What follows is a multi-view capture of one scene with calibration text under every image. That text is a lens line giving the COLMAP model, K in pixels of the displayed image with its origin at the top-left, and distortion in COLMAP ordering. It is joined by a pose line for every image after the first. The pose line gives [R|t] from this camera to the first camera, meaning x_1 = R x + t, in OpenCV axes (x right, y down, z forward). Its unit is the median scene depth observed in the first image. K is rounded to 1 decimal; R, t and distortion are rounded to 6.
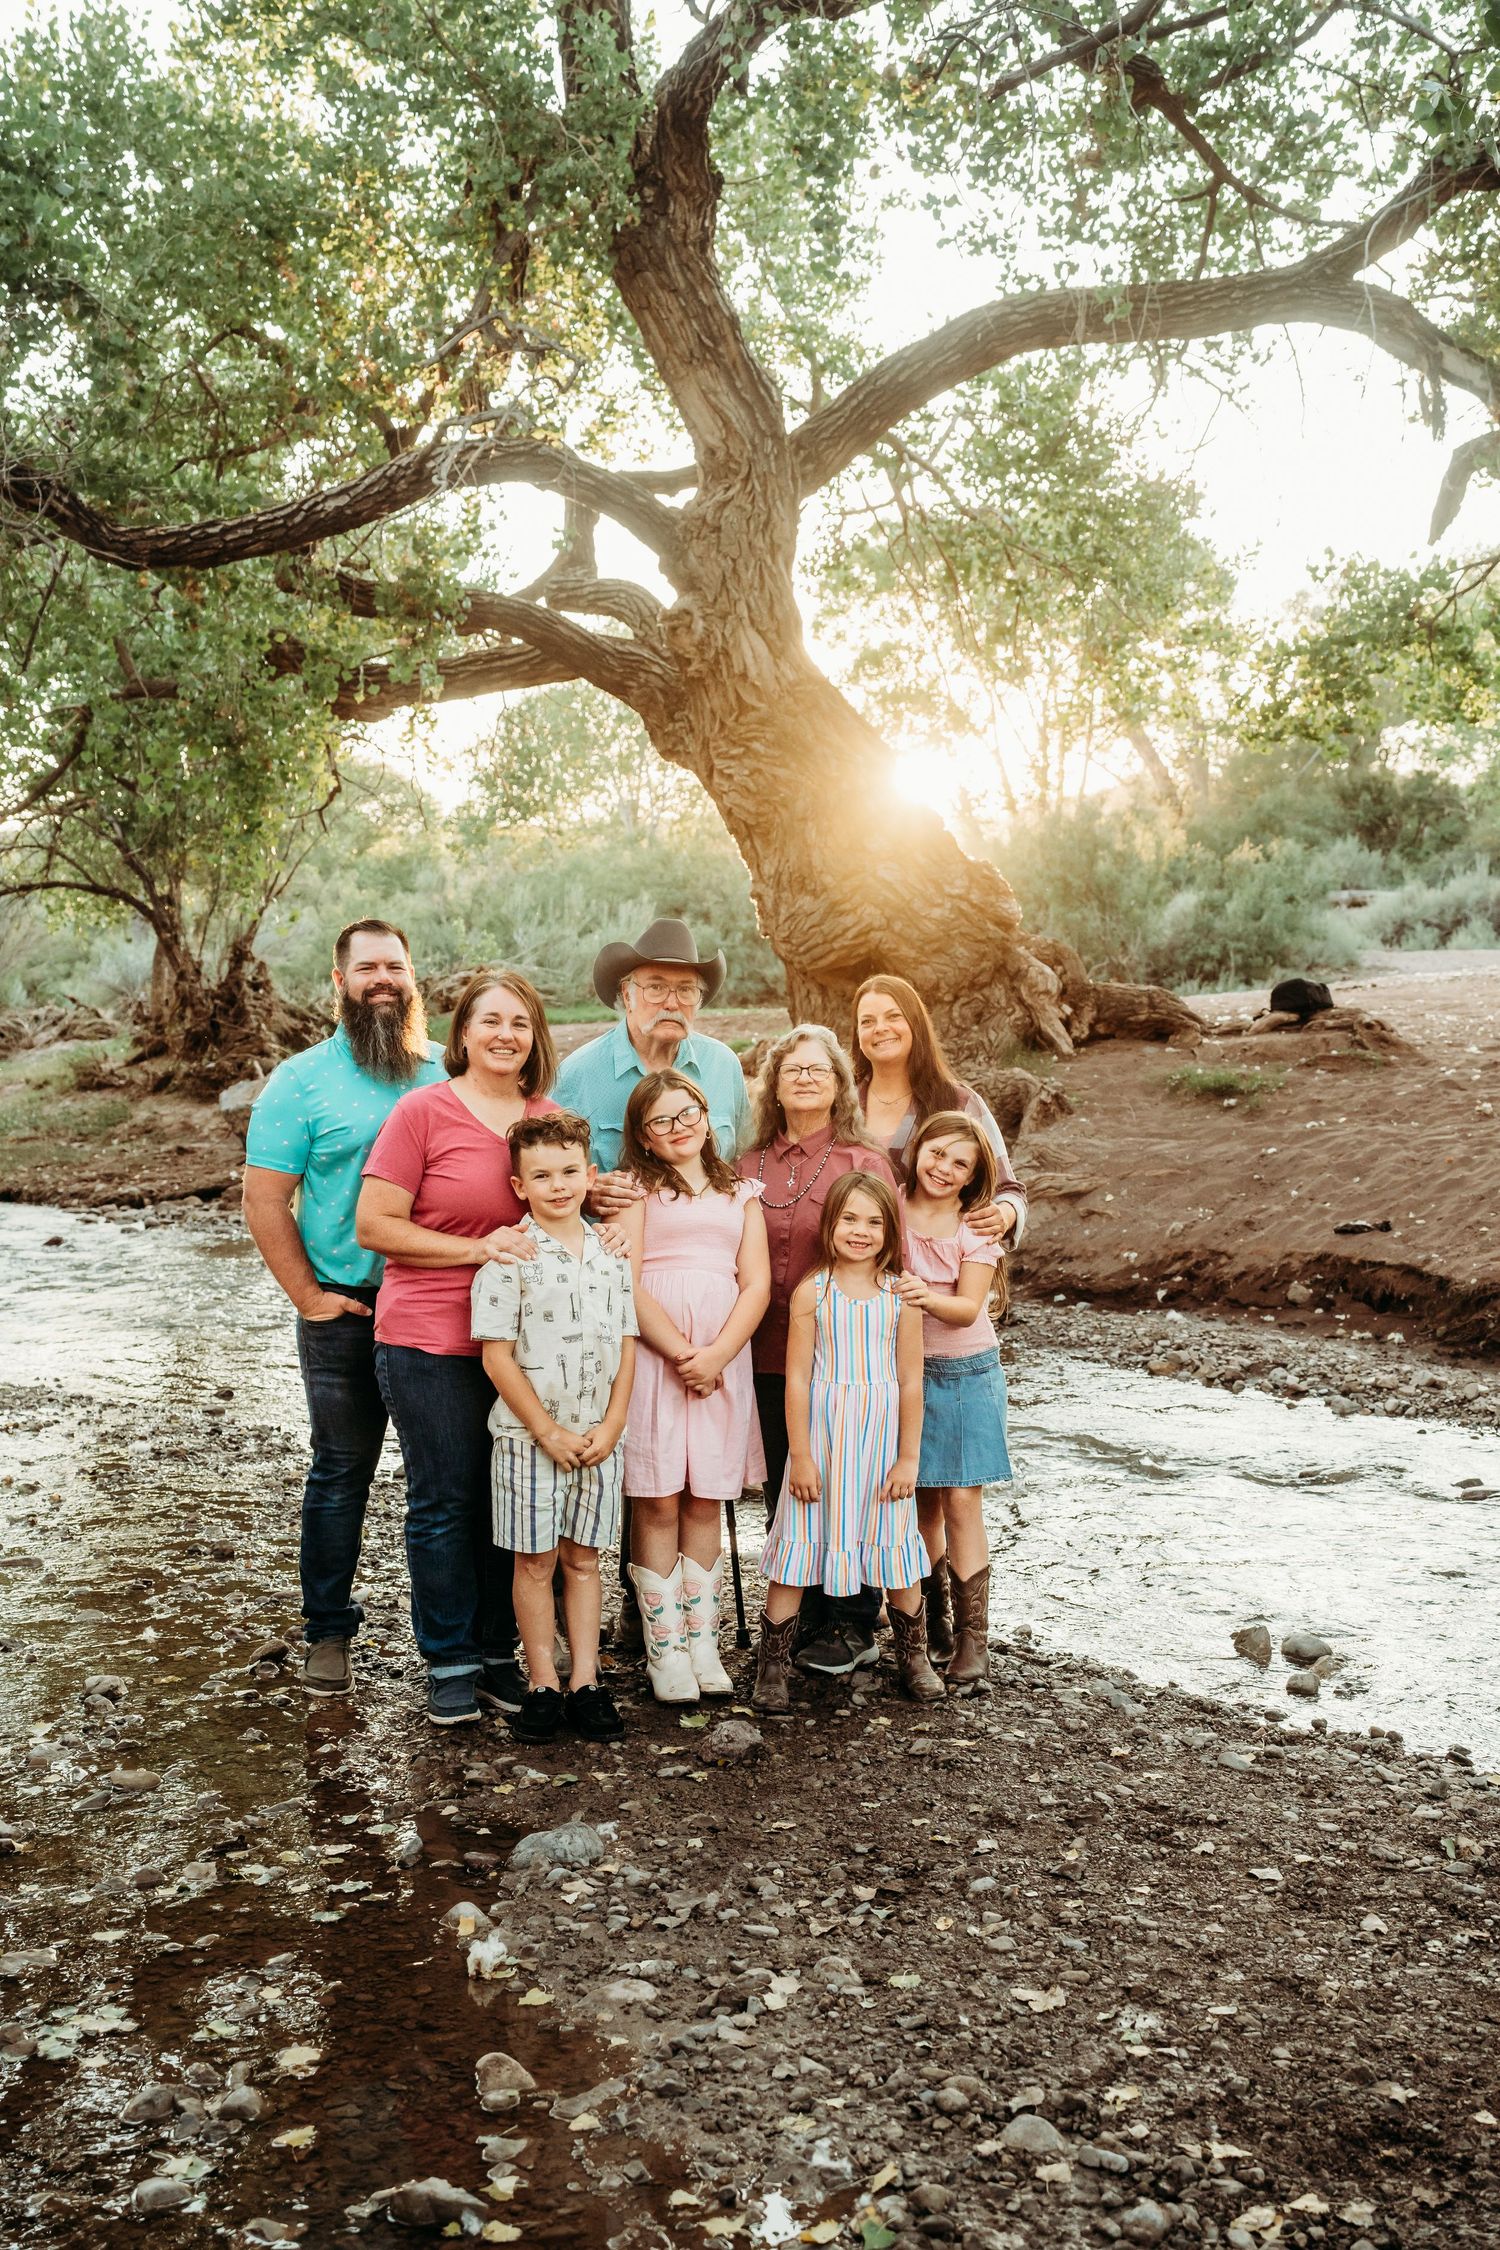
lens RADIAL K [[2545.4, 0, 771.6], [0, 2545.4, 1117.9], [0, 0, 1]] dist [0.009494, 0.000000]
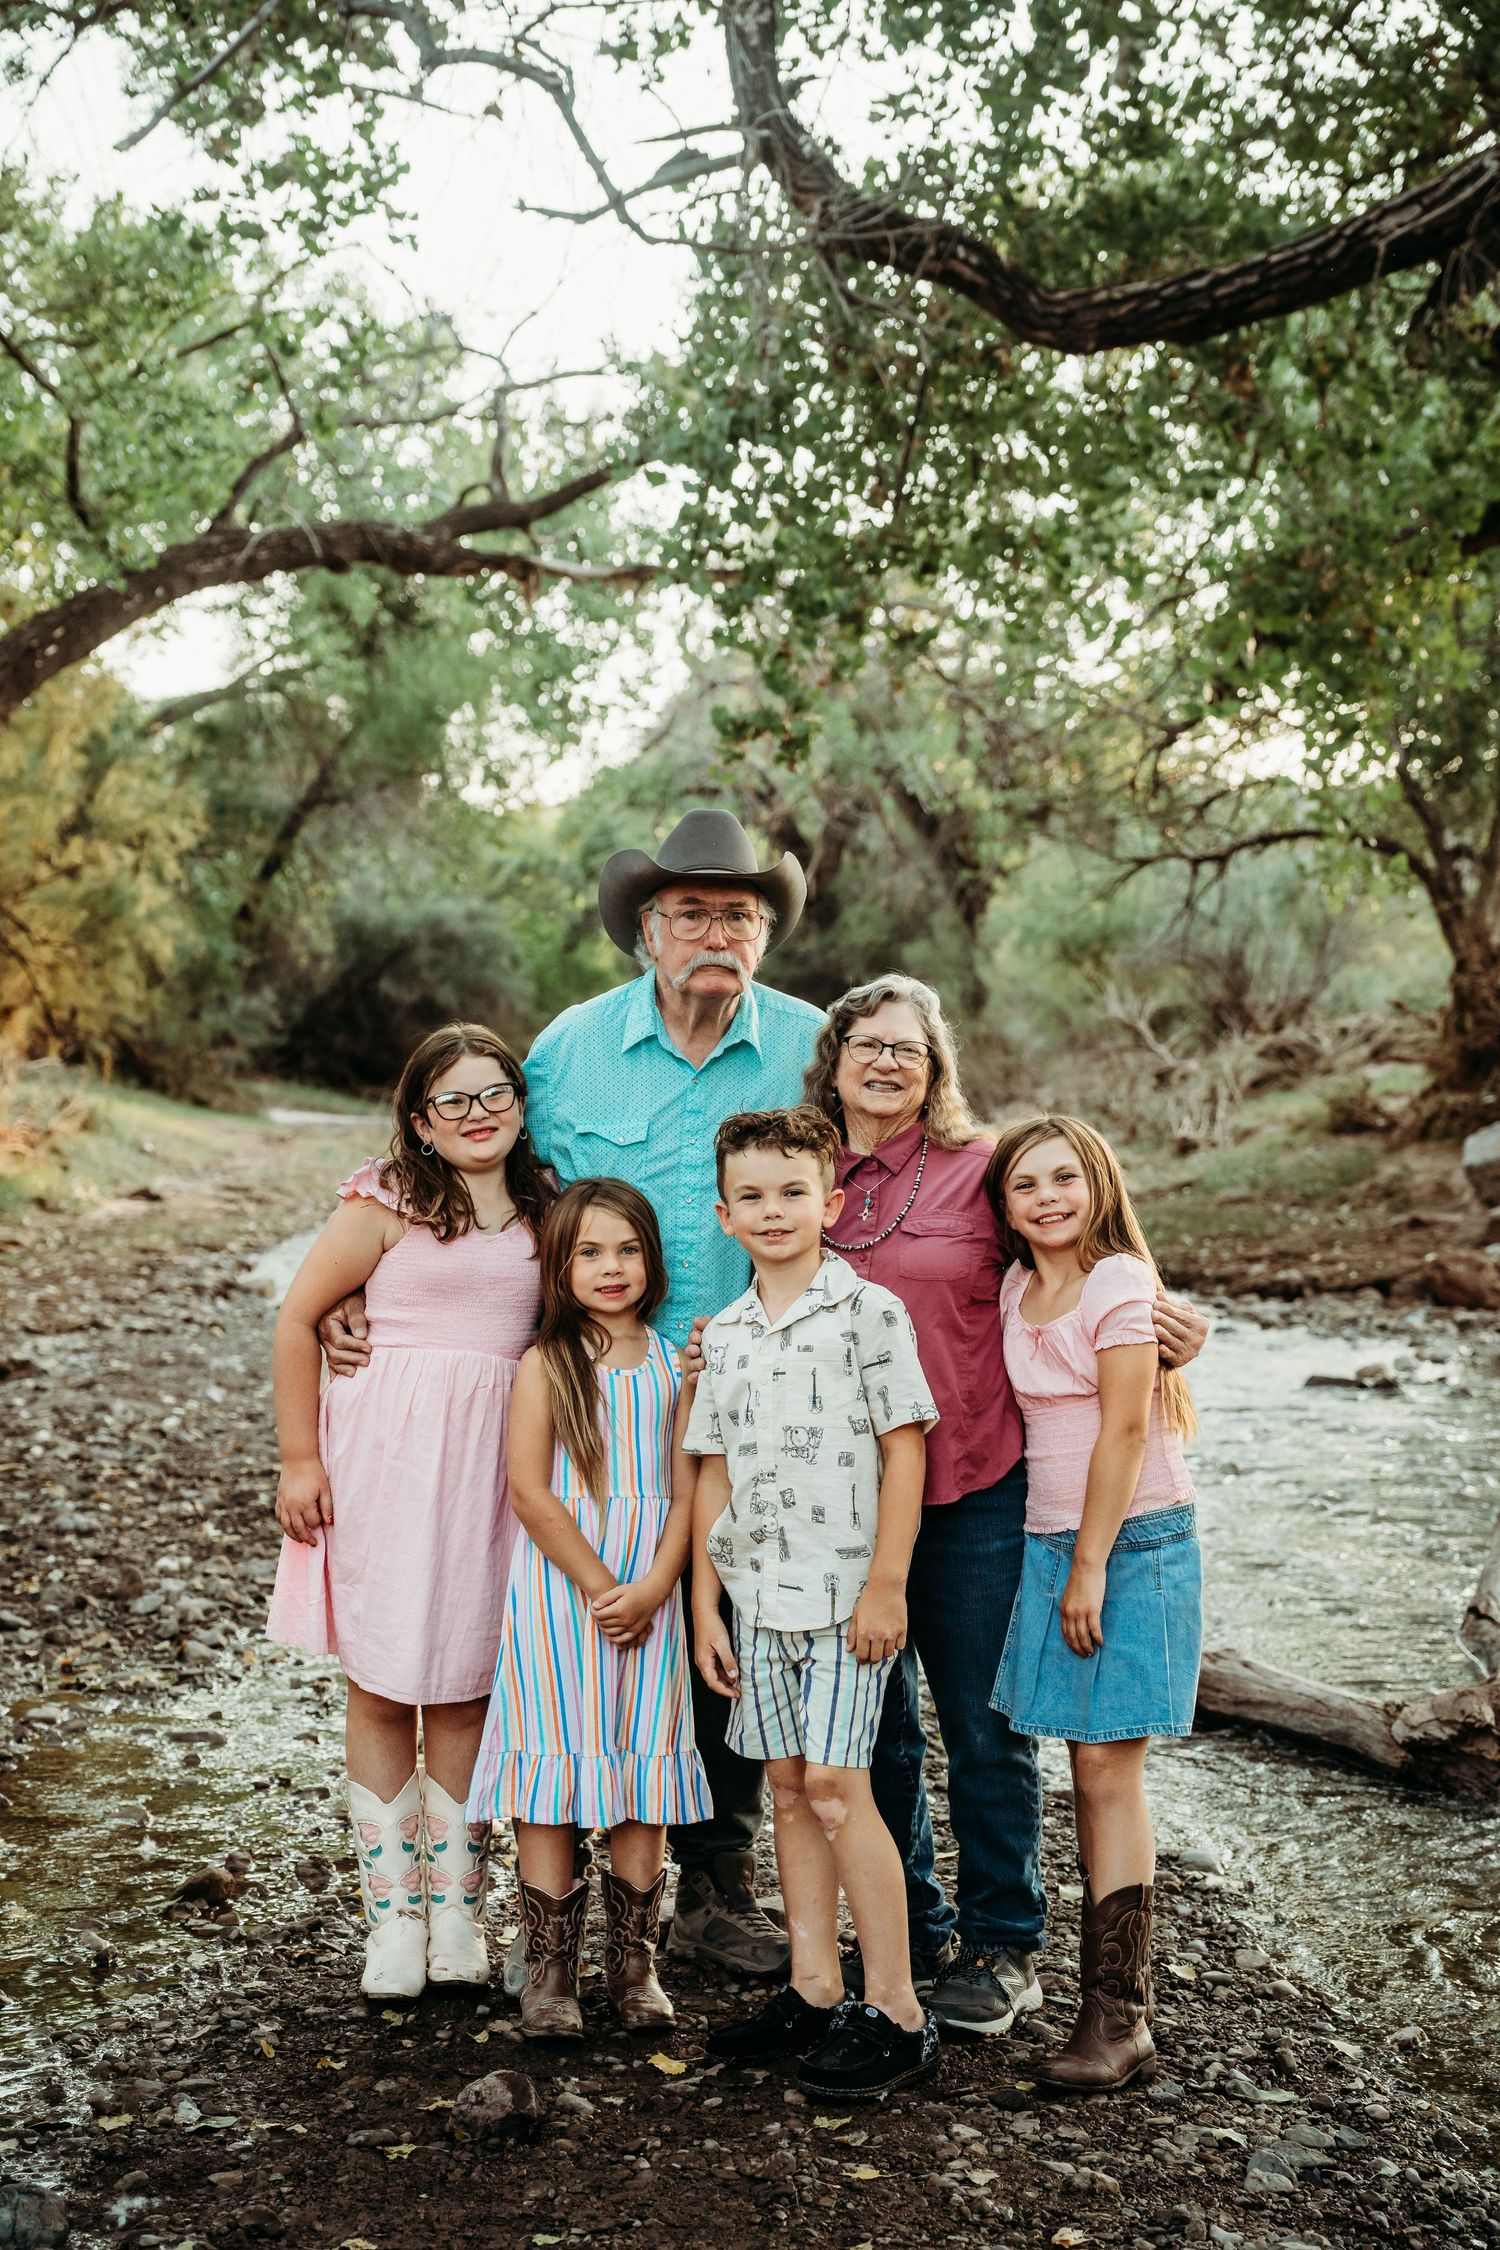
lens RADIAL K [[3726.3, 0, 752.8], [0, 3726.3, 1124.2], [0, 0, 1]] dist [0.343371, 0.000000]
pose [[0.861868, 0.026568, -0.506437, 0.148643], [-0.036606, 0.999281, -0.009874, 0.003455], [0.505810, 0.027049, 0.862221, 0.064069]]
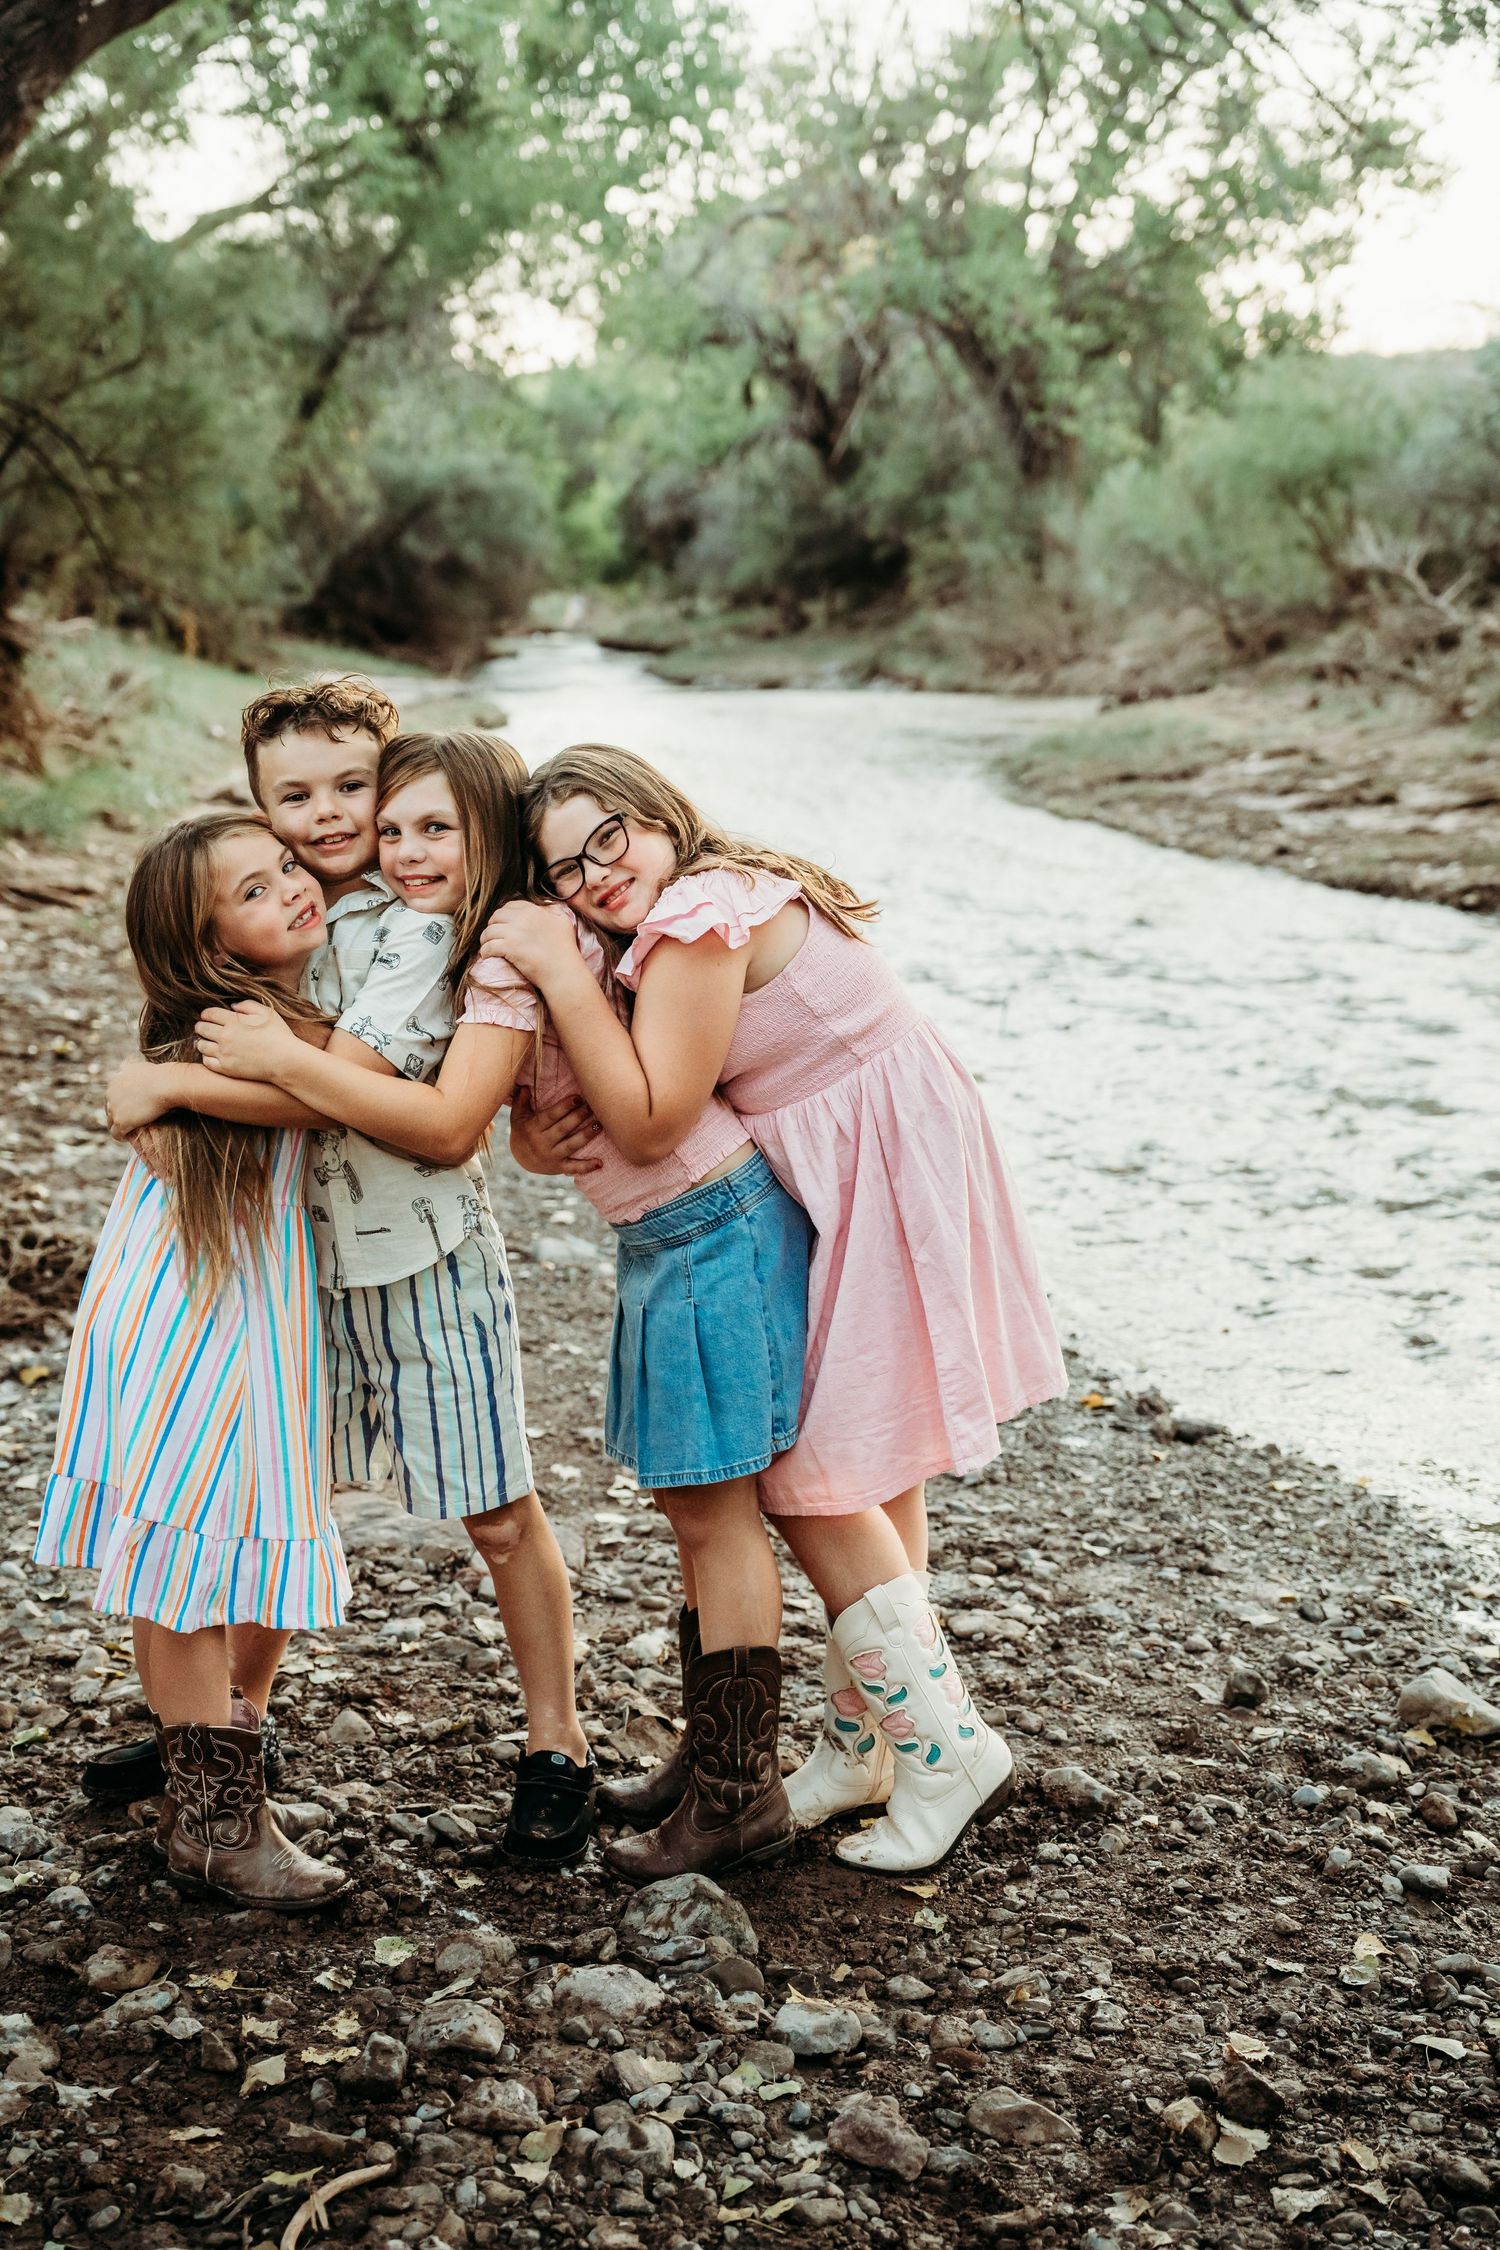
lens RADIAL K [[3193.7, 0, 753.6], [0, 3193.7, 1116.9], [0, 0, 1]] dist [0.191662, 0.000000]
pose [[0.875488, 0.087667, -0.475222, -0.212511], [-0.030523, 0.991475, 0.126672, -0.009732], [0.482276, -0.096395, 0.870700, 0.453008]]
